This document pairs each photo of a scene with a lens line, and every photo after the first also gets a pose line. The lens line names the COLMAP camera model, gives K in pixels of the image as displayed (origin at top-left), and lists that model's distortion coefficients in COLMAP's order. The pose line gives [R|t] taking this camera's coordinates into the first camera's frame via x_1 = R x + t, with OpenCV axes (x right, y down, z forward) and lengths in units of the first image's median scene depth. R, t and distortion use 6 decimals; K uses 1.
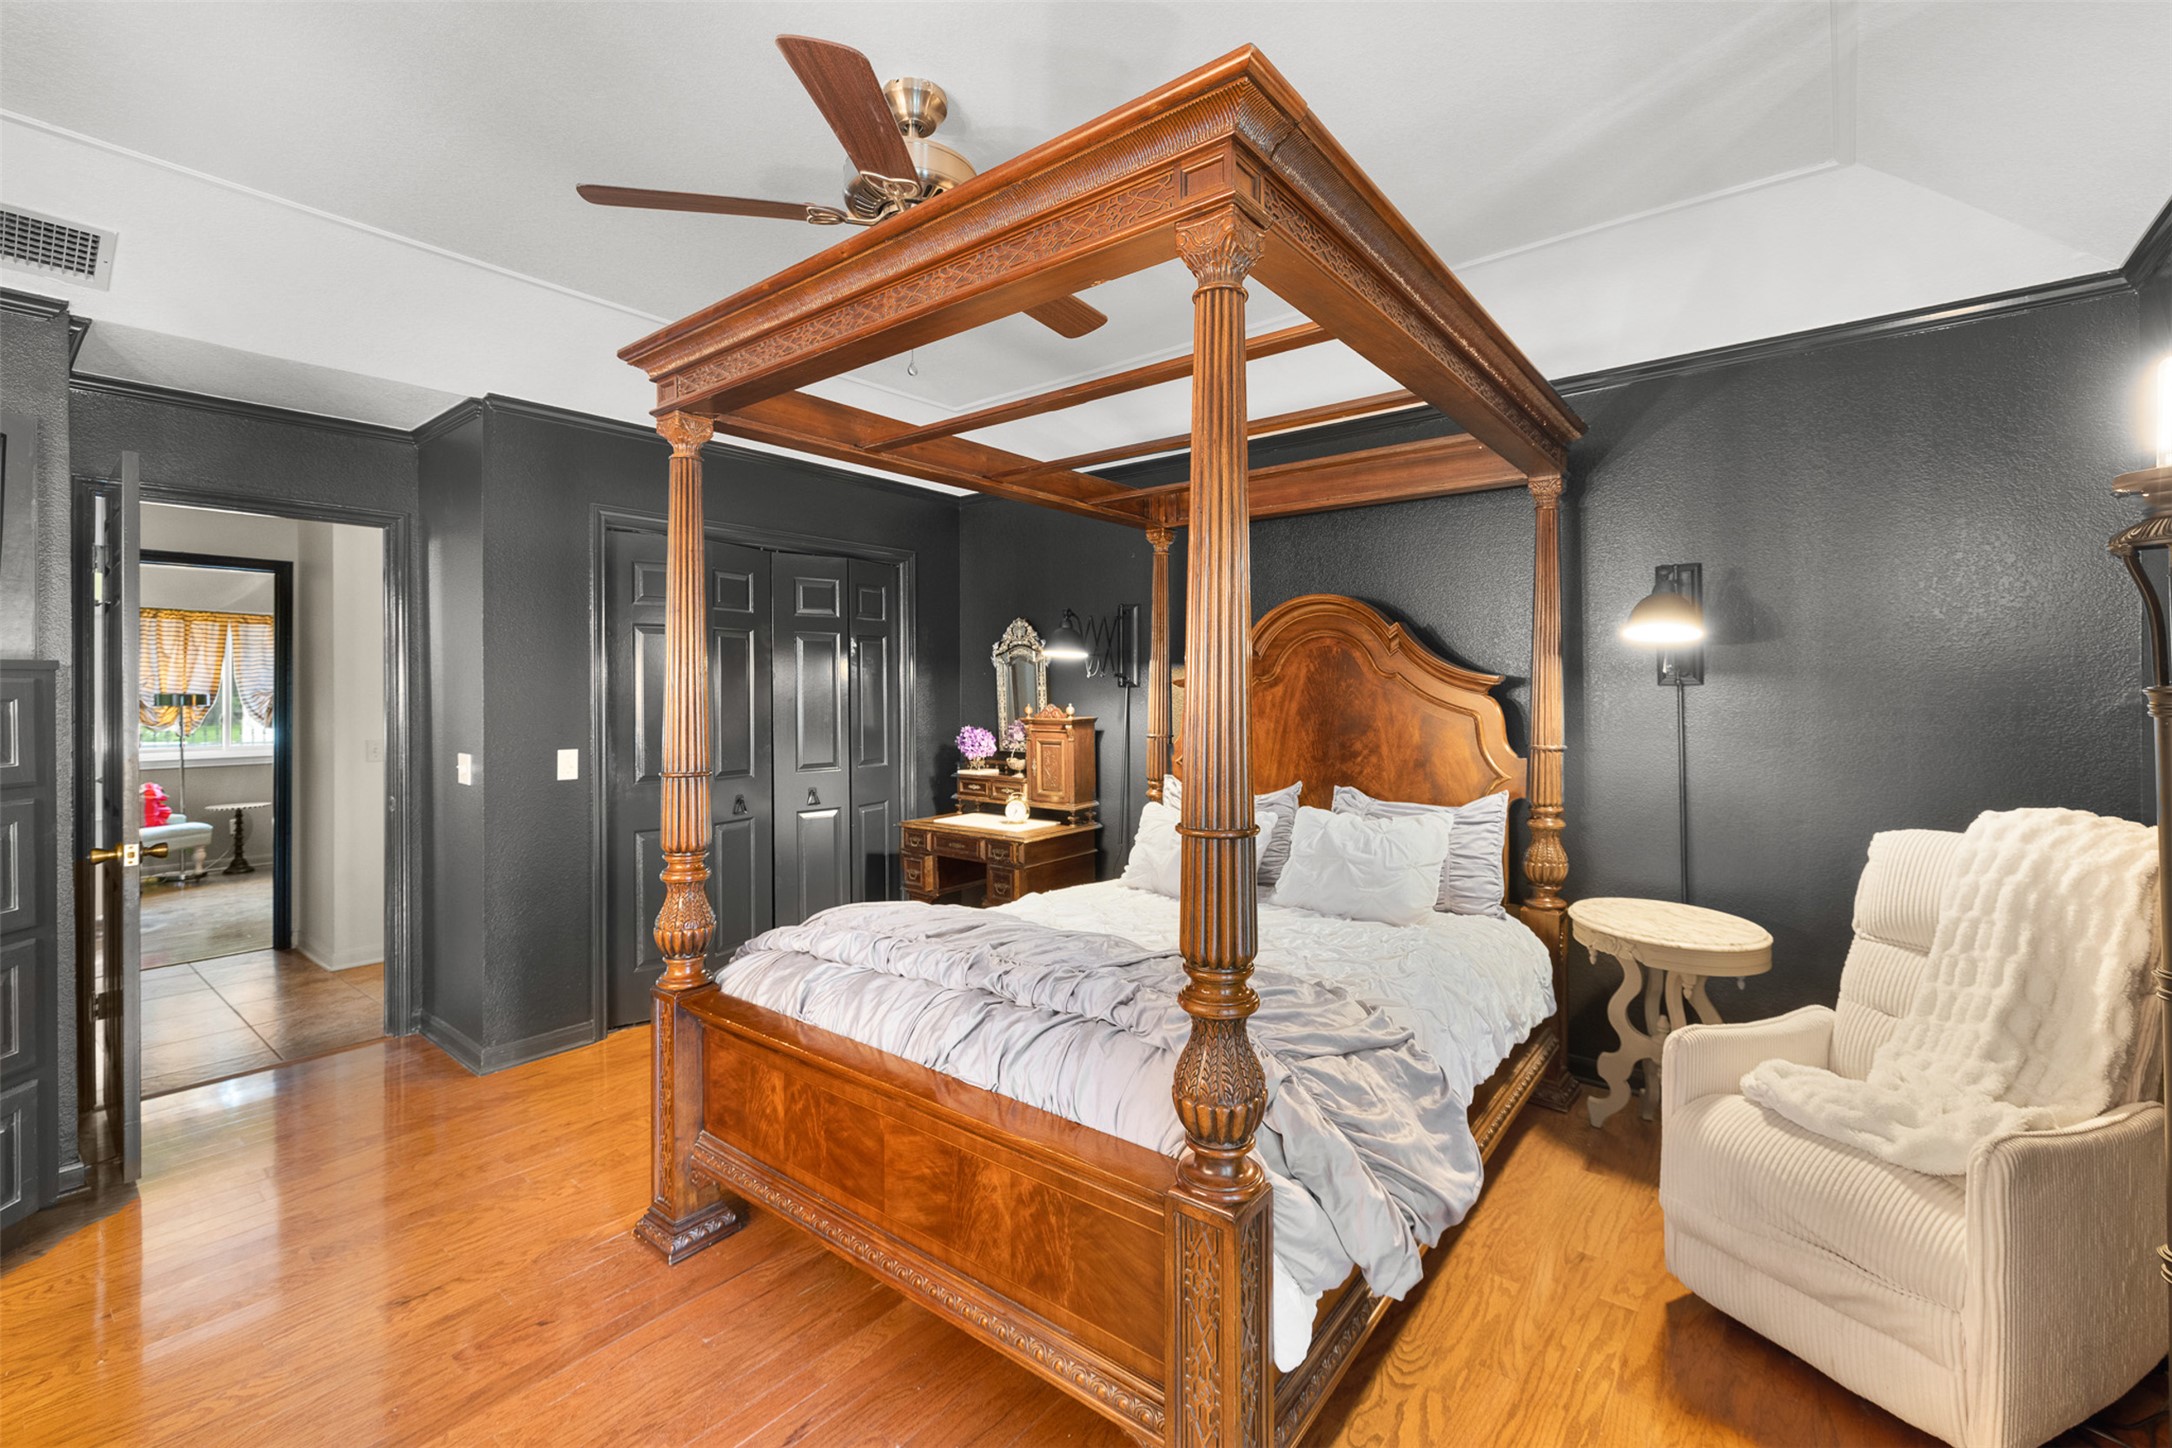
lens RADIAL K [[921.9, 0, 1088.5], [0, 921.9, 714.9], [0, 0, 1]] dist [0.001029, 0.000191]
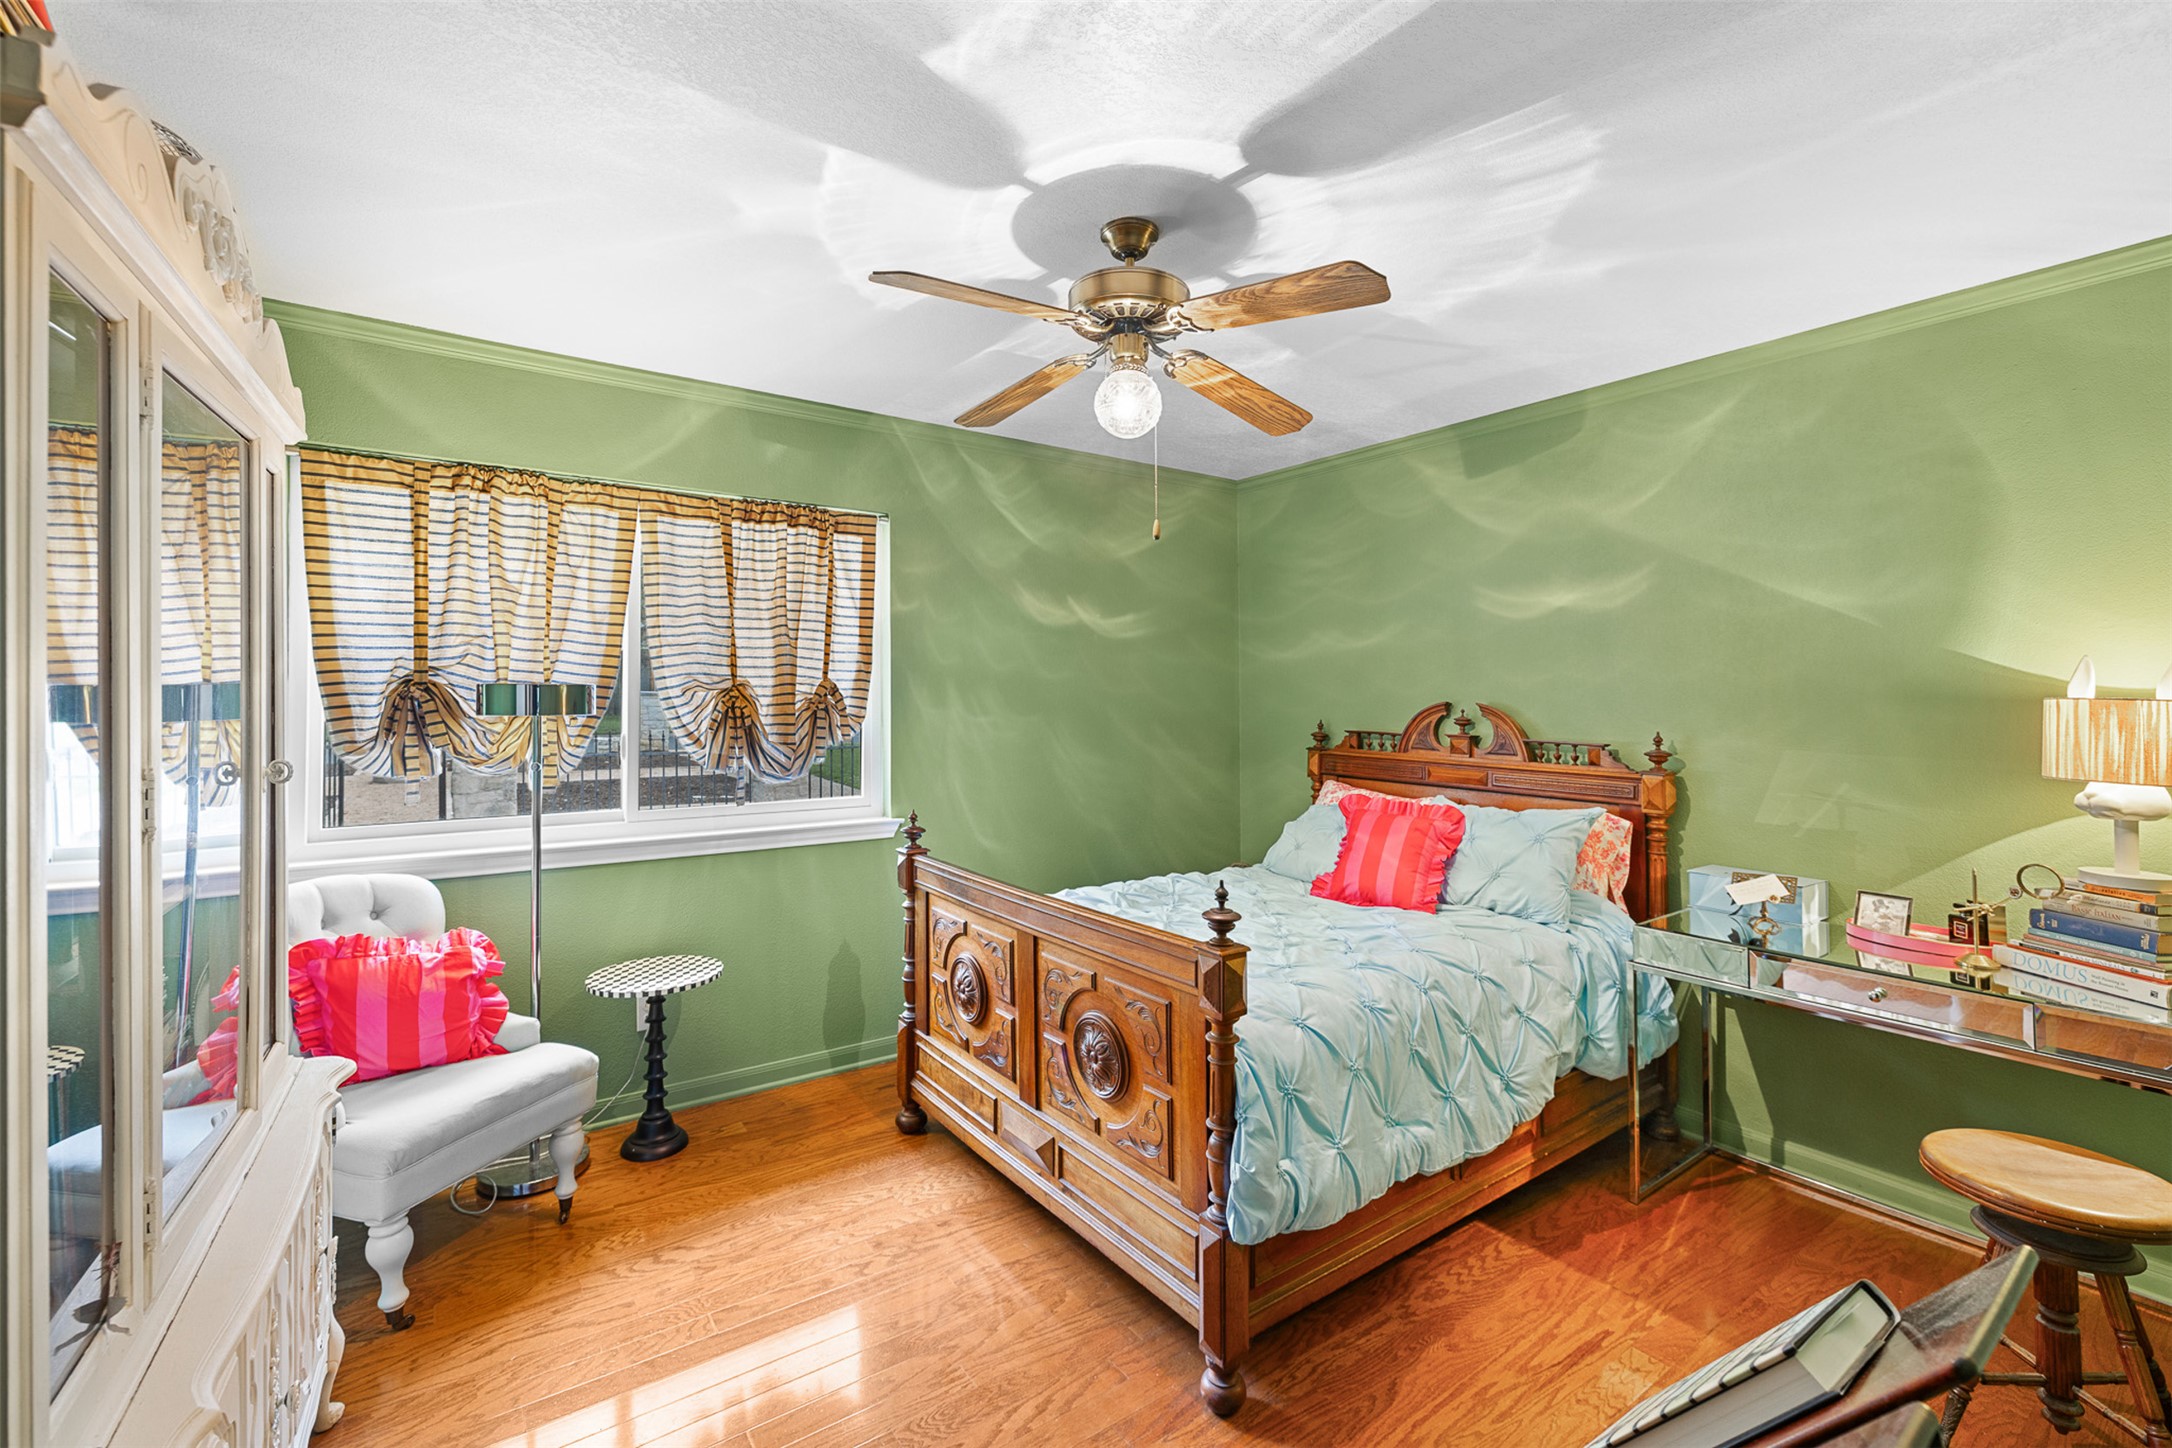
lens RADIAL K [[921.9, 0, 1085.4], [0, 921.9, 710.3], [0, 0, 1]] dist [0.001029, 0.000191]
pose [[0.963192, 0.003733, -0.268789, -0.654797], [-0.006572, 0.999932, -0.009660, -0.009604], [0.268735, 0.011071, 0.963151, 0.686043]]
